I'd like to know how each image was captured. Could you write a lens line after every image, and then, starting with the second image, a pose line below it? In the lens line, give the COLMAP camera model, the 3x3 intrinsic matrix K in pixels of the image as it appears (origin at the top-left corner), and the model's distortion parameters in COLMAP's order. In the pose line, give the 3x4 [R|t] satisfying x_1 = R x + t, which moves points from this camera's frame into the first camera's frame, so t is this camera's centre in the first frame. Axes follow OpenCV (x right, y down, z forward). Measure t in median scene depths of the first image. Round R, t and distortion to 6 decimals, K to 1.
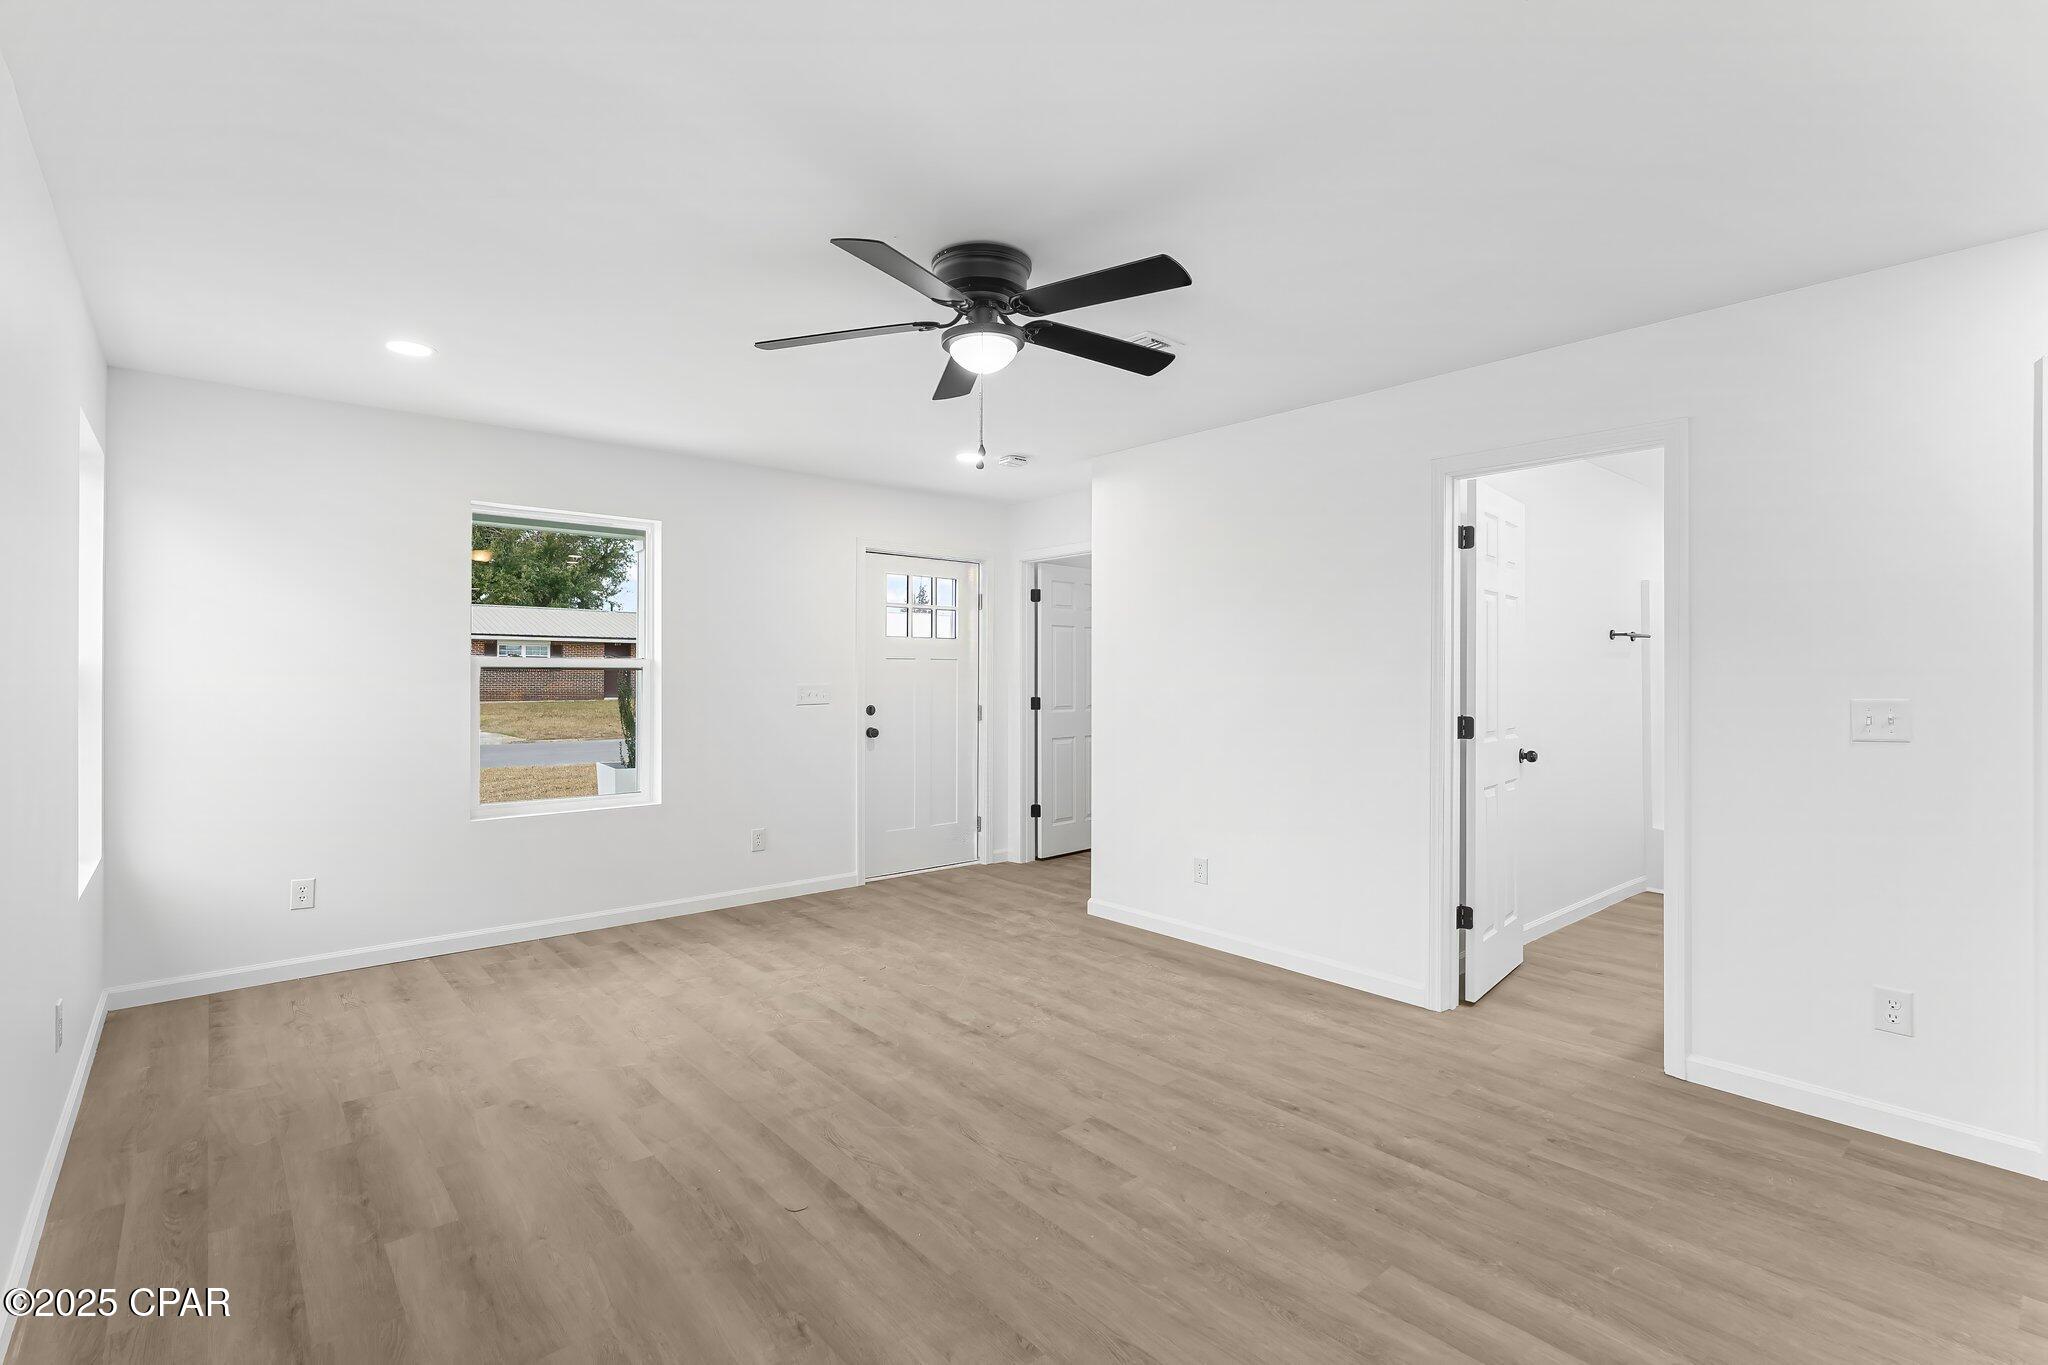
lens RADIAL K [[948.6, 0, 1036.9], [0, 948.6, 662.8], [0, 0, 1]] dist [-0.008176, 0.002534]
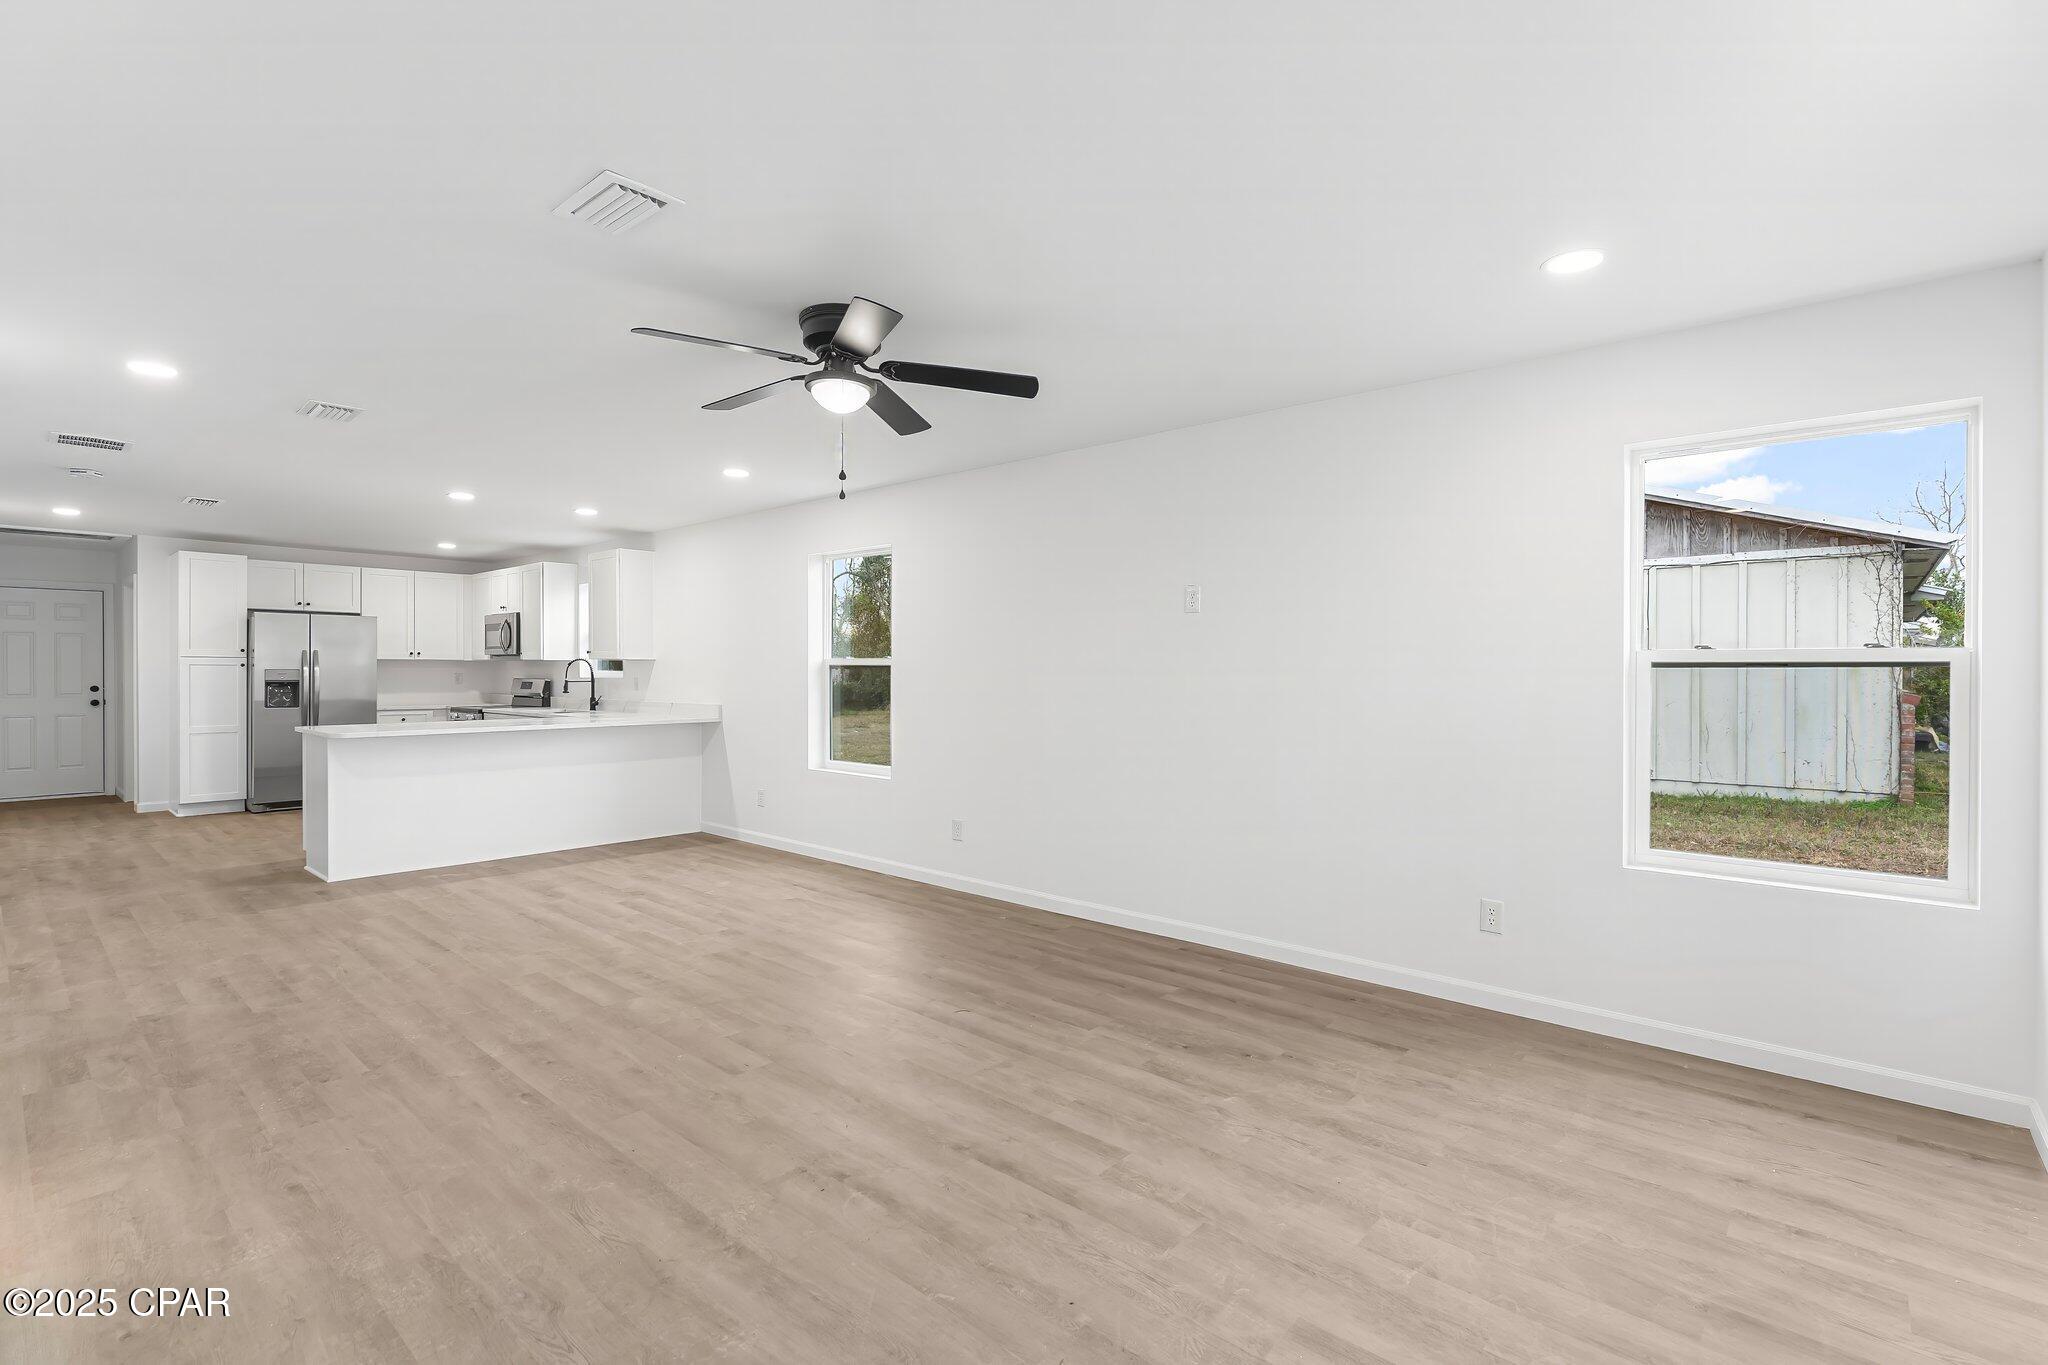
lens RADIAL K [[948.6, 0, 1037.5], [0, 948.6, 680.5], [0, 0, 1]] dist [-0.008176, 0.002534]
pose [[-0.991921, -0.003874, -0.126794, -0.131471], [-0.004037, 0.999991, 0.001030, 0.020200], [0.126789, 0.001534, -0.991928, 1.905176]]
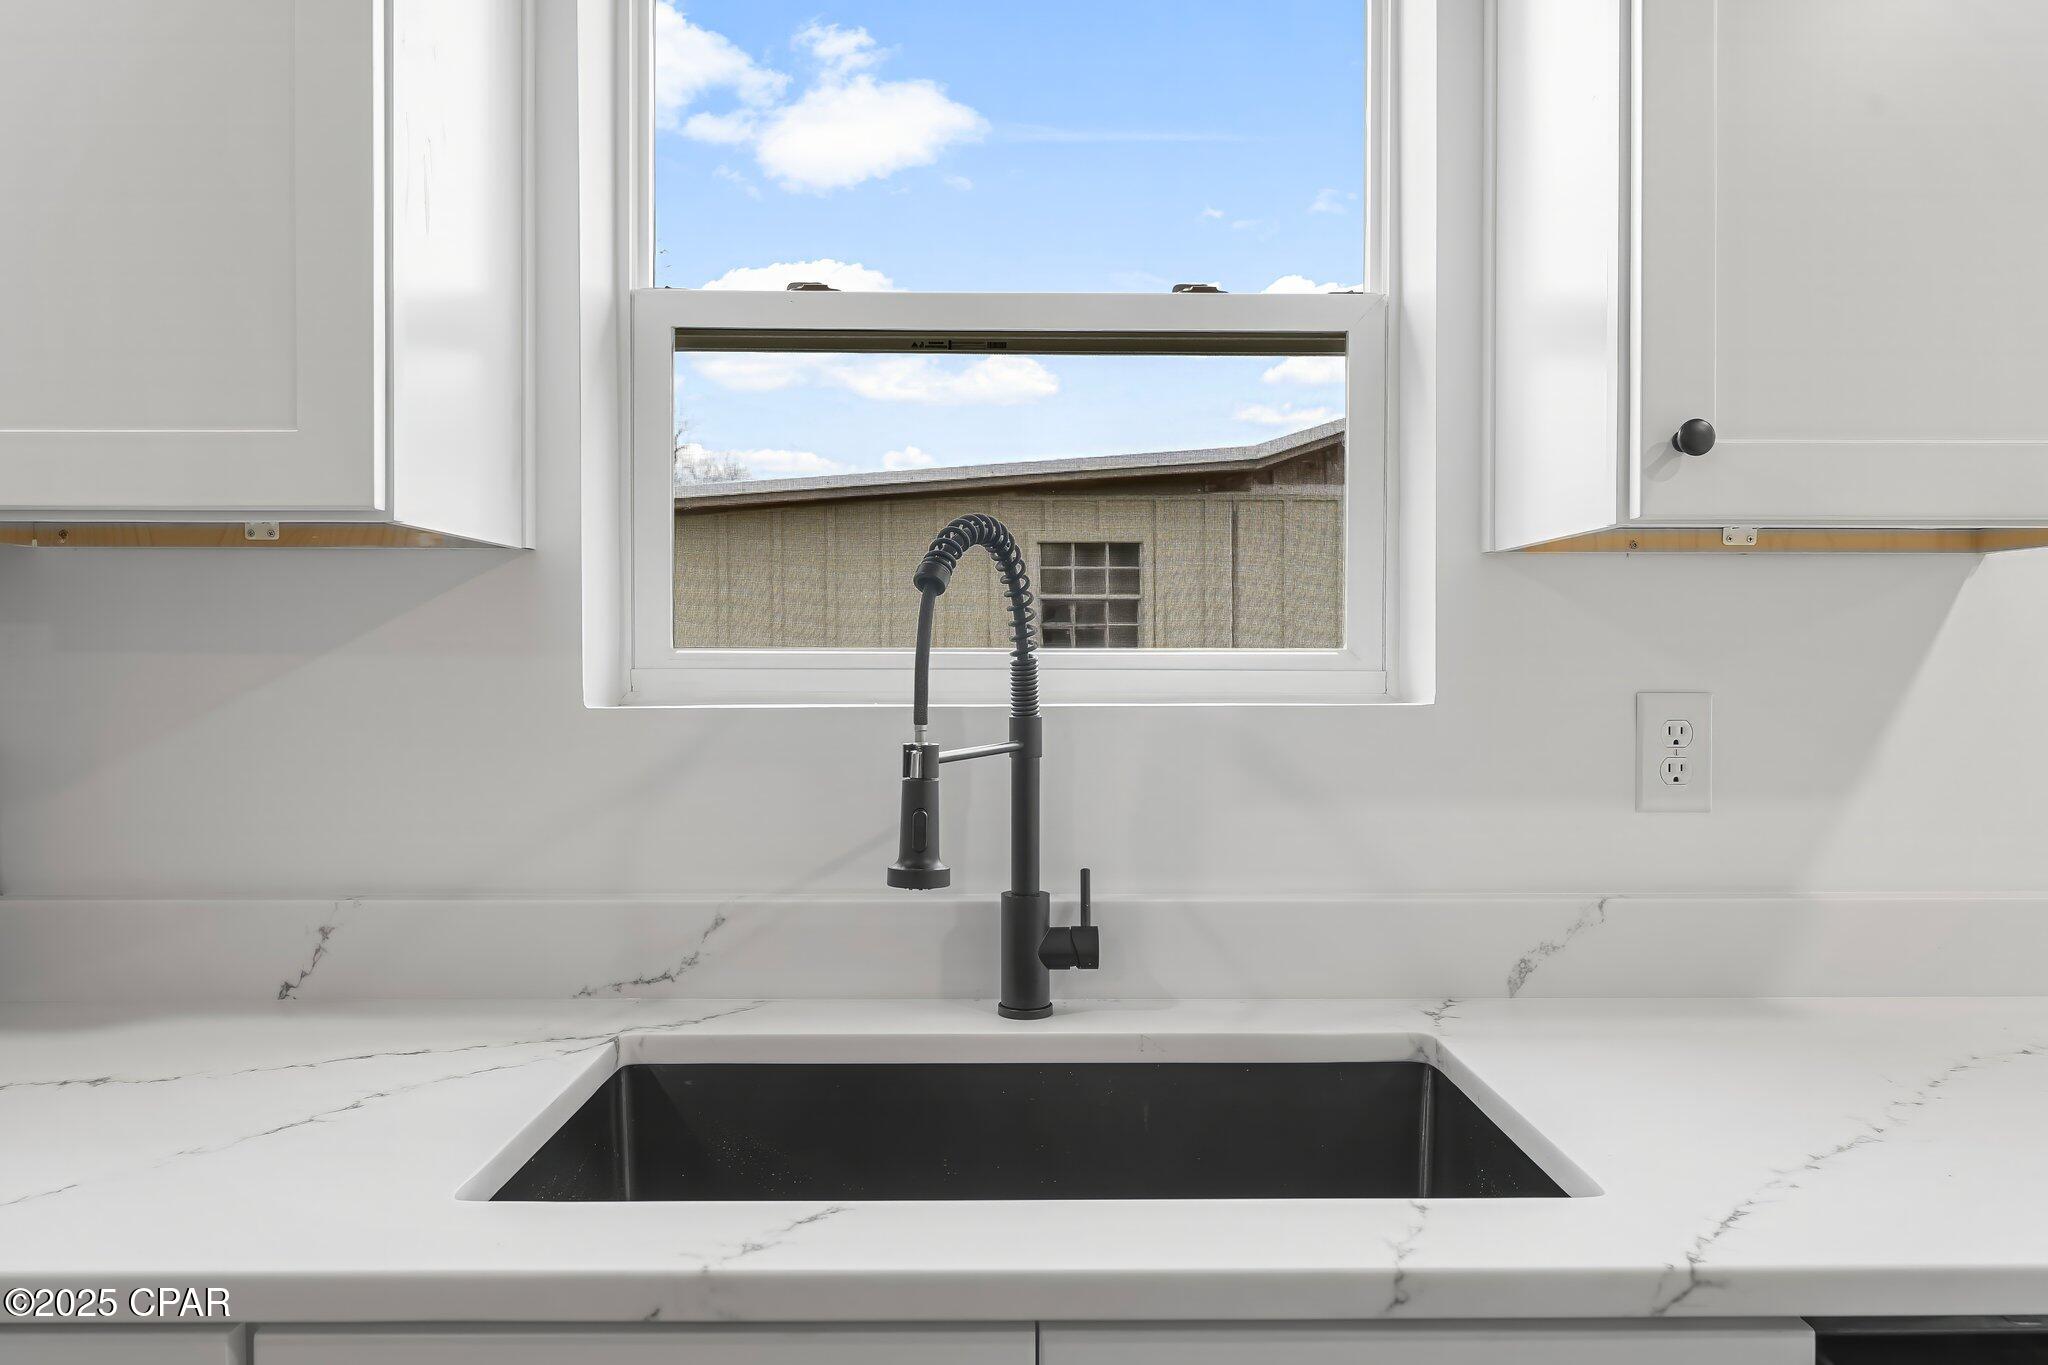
lens RADIAL K [[1369.6, 0, 1018.9], [0, 1369.6, 671.2], [0, 0, 1]] dist [0.000162, 0.000655]
pose [[-0.646892, 0.001080, -0.762581, 1.148002], [0.004865, 0.999984, -0.002711, 0.007723], [0.762566, -0.005464, -0.646888, -0.745263]]
